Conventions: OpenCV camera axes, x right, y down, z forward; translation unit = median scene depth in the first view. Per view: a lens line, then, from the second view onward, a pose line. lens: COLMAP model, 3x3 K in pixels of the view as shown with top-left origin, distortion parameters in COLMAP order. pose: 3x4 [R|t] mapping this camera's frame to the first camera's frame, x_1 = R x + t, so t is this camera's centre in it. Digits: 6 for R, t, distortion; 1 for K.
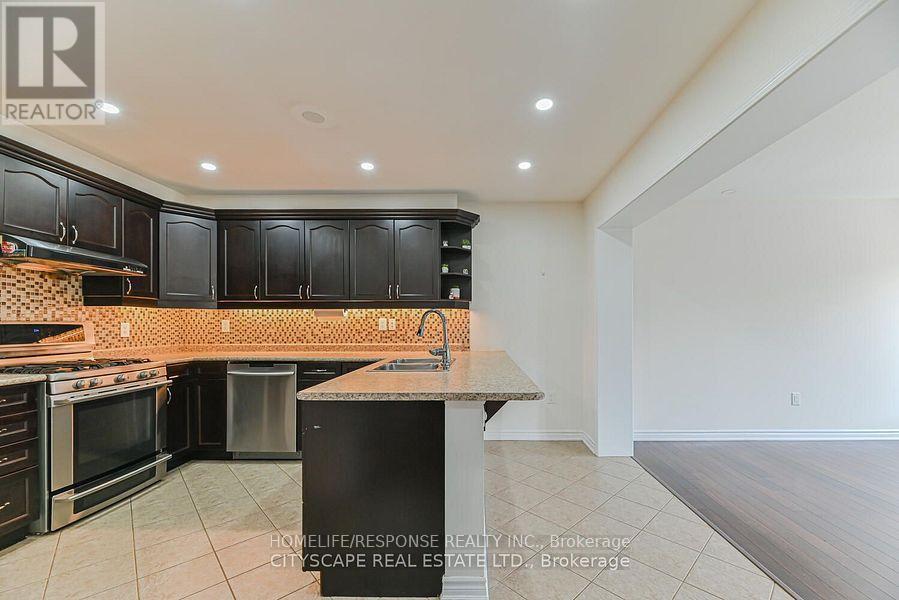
lens RADIAL K [[374.2, 0, 481.2], [0, 374.2, 324.9], [0, 0, 1]] dist [0.011372, -0.004722]
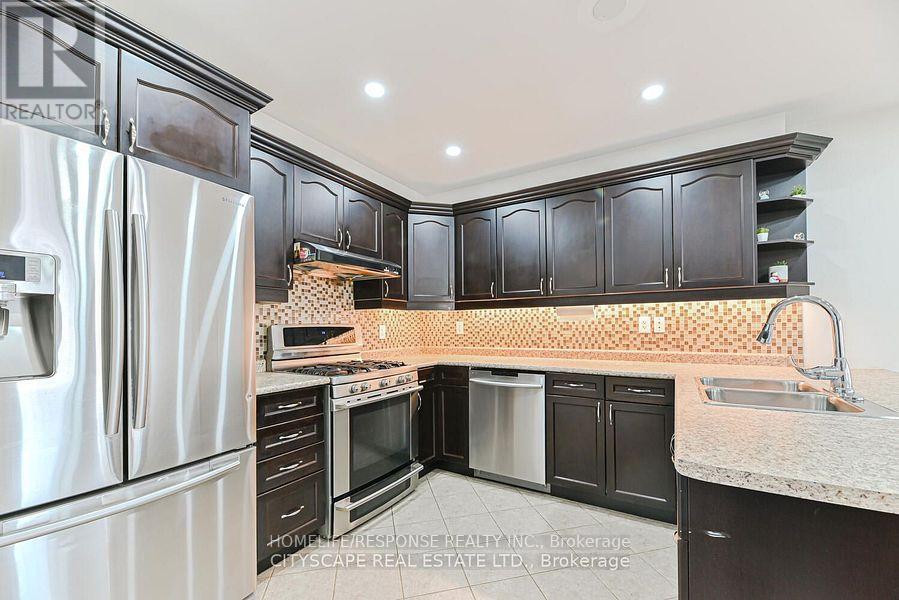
lens RADIAL K [[374.2, 0, 458.5], [0, 374.2, 324.3], [0, 0, 1]] dist [0.011372, -0.004722]
pose [[0.863783, -0.010135, -0.503761, -0.242053], [0.006988, 0.999942, -0.008135, 0.001660], [0.503815, 0.003506, 0.863805, 0.211465]]
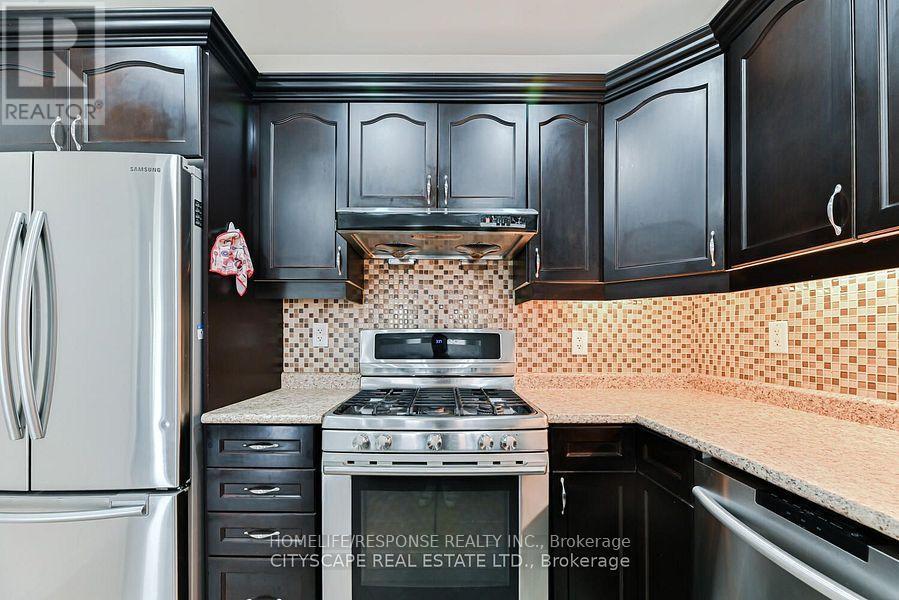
lens RADIAL K [[374.2, 0, 435.2], [0, 374.2, 333.7], [0, 0, 1]] dist [0.011372, -0.004722]
pose [[0.011844, -0.002858, -0.999926, -0.363066], [-0.001271, 0.999995, -0.002873, 0.001363], [0.999929, 0.001305, 0.011840, 0.769171]]
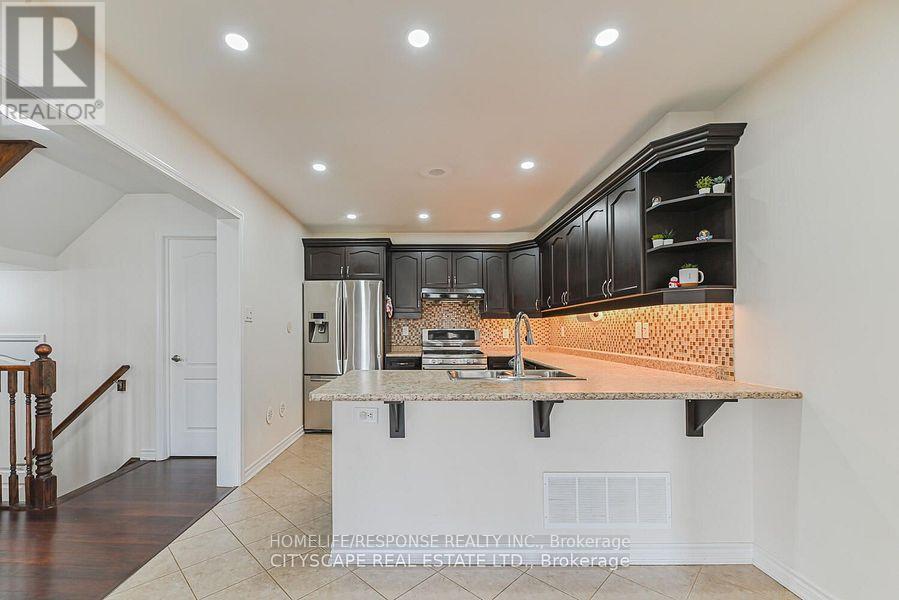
lens RADIAL K [[374.2, 0, 409.2], [0, 374.2, 325.5], [0, 0, 1]] dist [0.011372, -0.004722]
pose [[-0.027054, -0.012253, -0.999559, 0.592918], [-0.000345, 0.999925, -0.012248, -0.001479], [0.999634, 0.000014, -0.027056, 0.650043]]
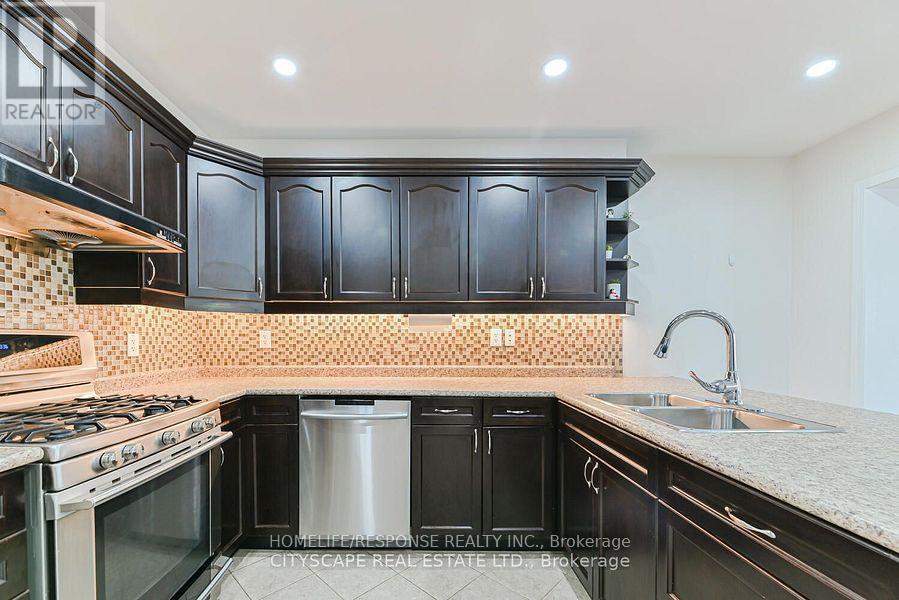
lens RADIAL K [[374.2, 0, 421.3], [0, 374.2, 346.6], [0, 0, 1]] dist [0.011372, -0.004722]
pose [[0.999942, 0.002197, 0.010532, -0.474144], [-0.002416, 0.999781, 0.020807, 0.001649], [-0.010484, -0.020831, 0.999728, 0.368642]]
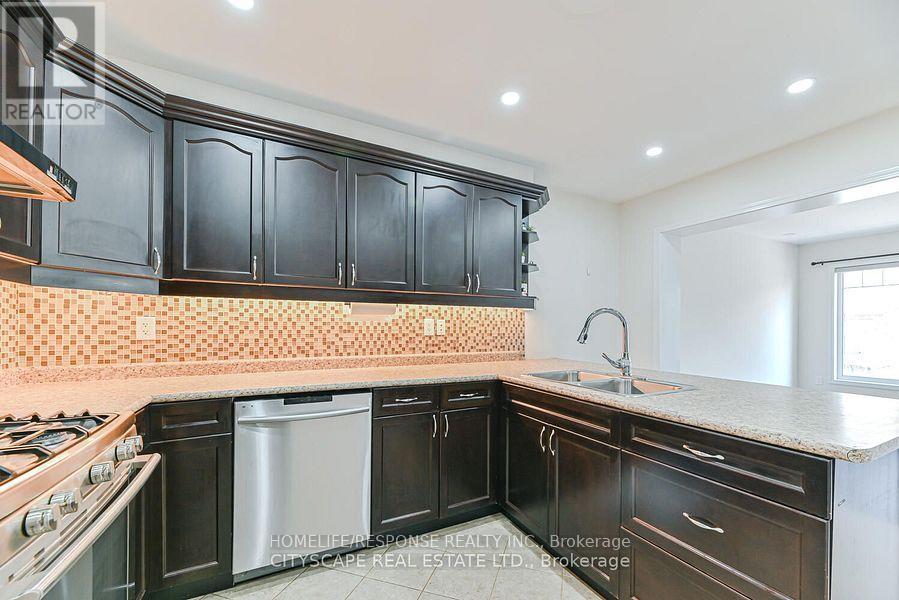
lens RADIAL K [[374.2, 0, 461.4], [0, 374.2, 326.8], [0, 0, 1]] dist [0.011372, -0.004722]
pose [[0.873125, 0.006471, 0.487454, -0.652343], [-0.008458, 0.999962, 0.001876, -0.004139], [-0.487423, -0.005761, 0.873147, 0.397910]]
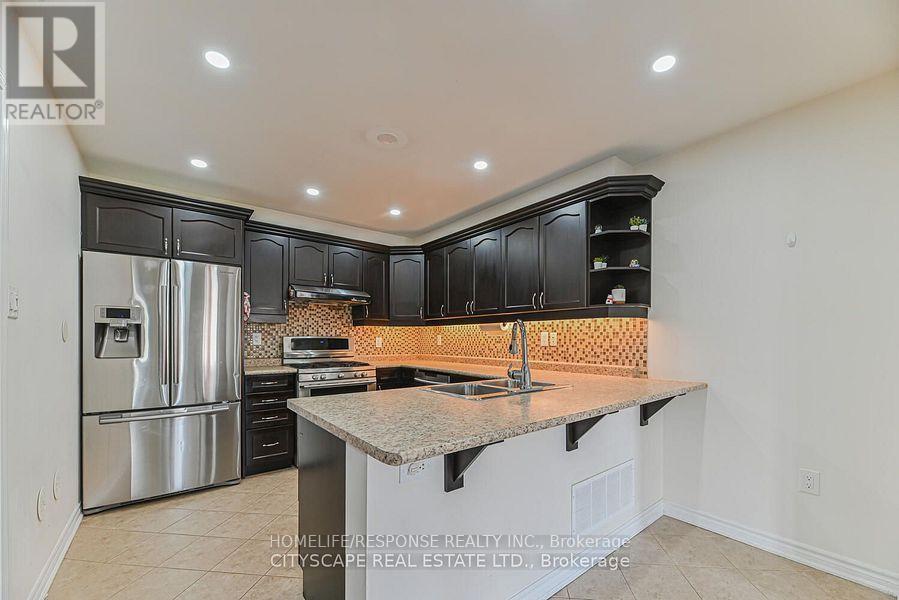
lens RADIAL K [[374.2, 0, 452.7], [0, 374.2, 336.7], [0, 0, 1]] dist [0.011372, -0.004722]
pose [[0.621934, -0.002858, -0.783064, 0.331093], [-0.004284, 0.999966, -0.007052, 0.000213], [0.783058, 0.007740, 0.621901, 0.343425]]
